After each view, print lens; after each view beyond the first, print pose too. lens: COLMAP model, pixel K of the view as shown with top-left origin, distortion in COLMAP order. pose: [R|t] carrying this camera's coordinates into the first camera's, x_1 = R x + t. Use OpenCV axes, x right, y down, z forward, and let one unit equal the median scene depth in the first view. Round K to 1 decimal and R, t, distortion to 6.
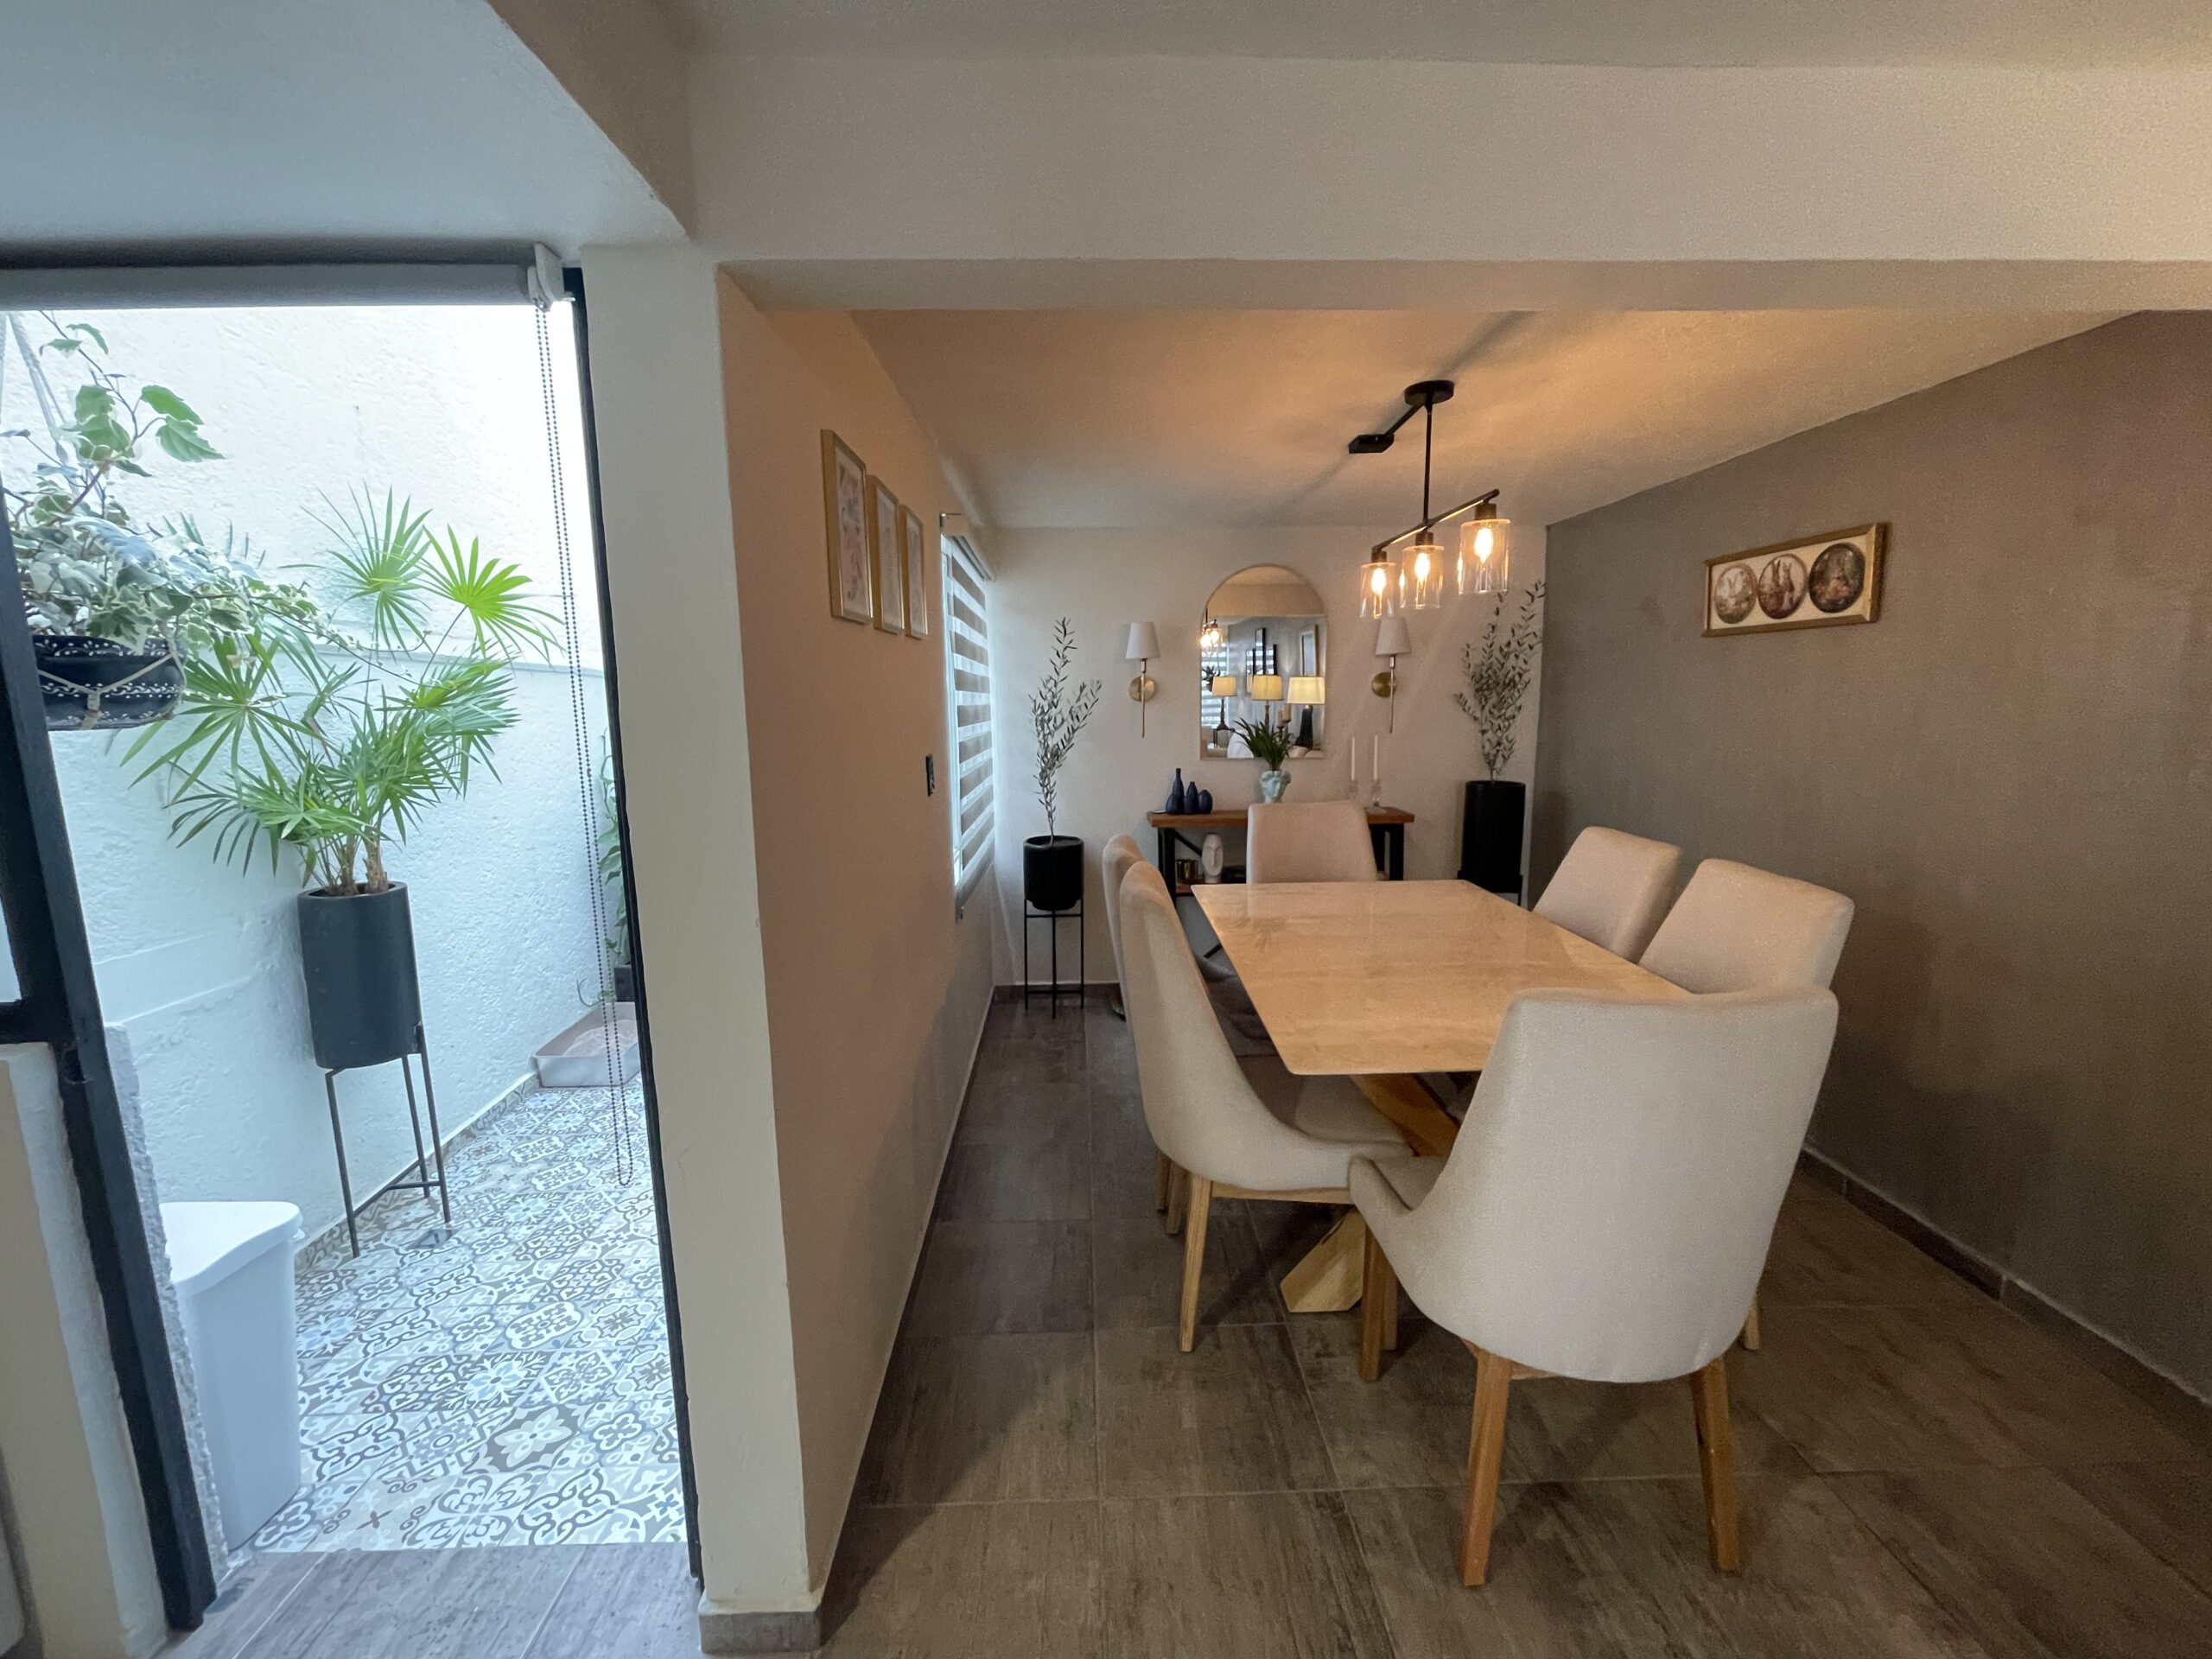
lens RADIAL K [[895.5, 0, 1104.4], [0, 895.5, 835.5], [0, 0, 1]] dist [-0.001998, -0.000401]
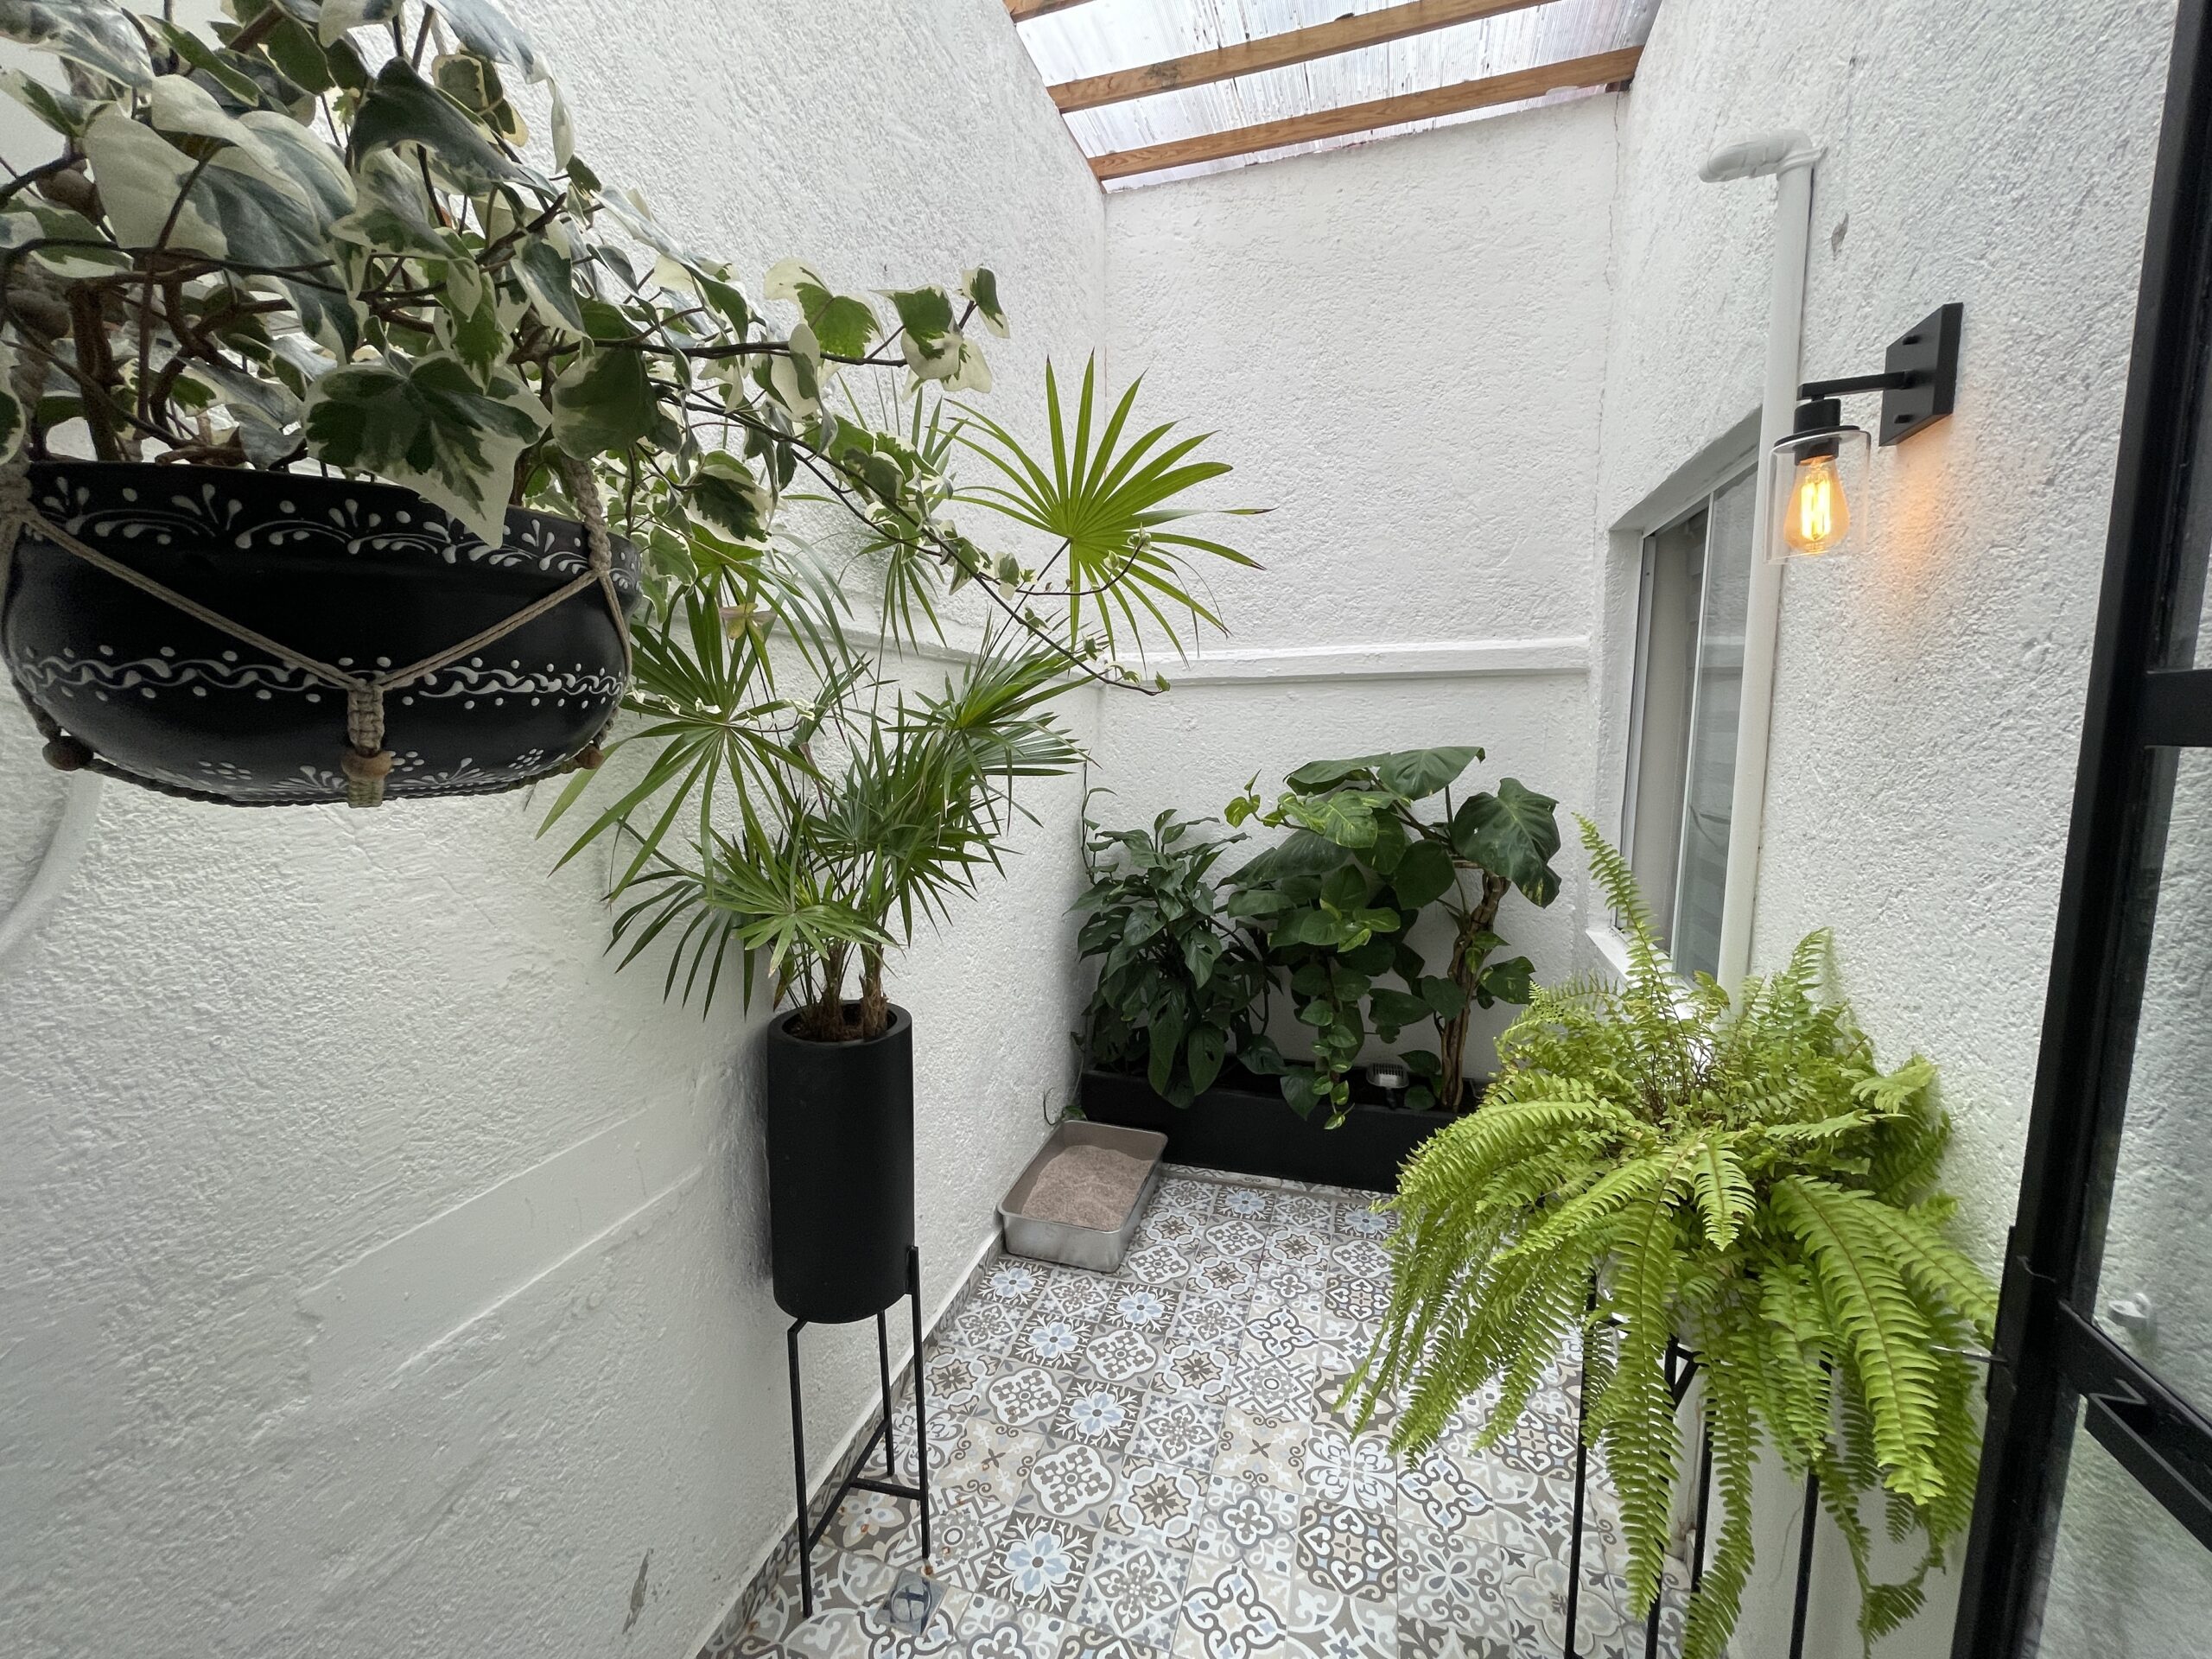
lens RADIAL K [[892.3, 0, 1103.8], [0, 892.3, 820.7], [0, 0, 1]] dist [-0.025440, 0.010044]
pose [[0.943536, 0.050036, -0.327470, -0.502187], [-0.061265, 0.997832, -0.024058, -0.077270], [0.325556, 0.042761, 0.944555, 0.501186]]
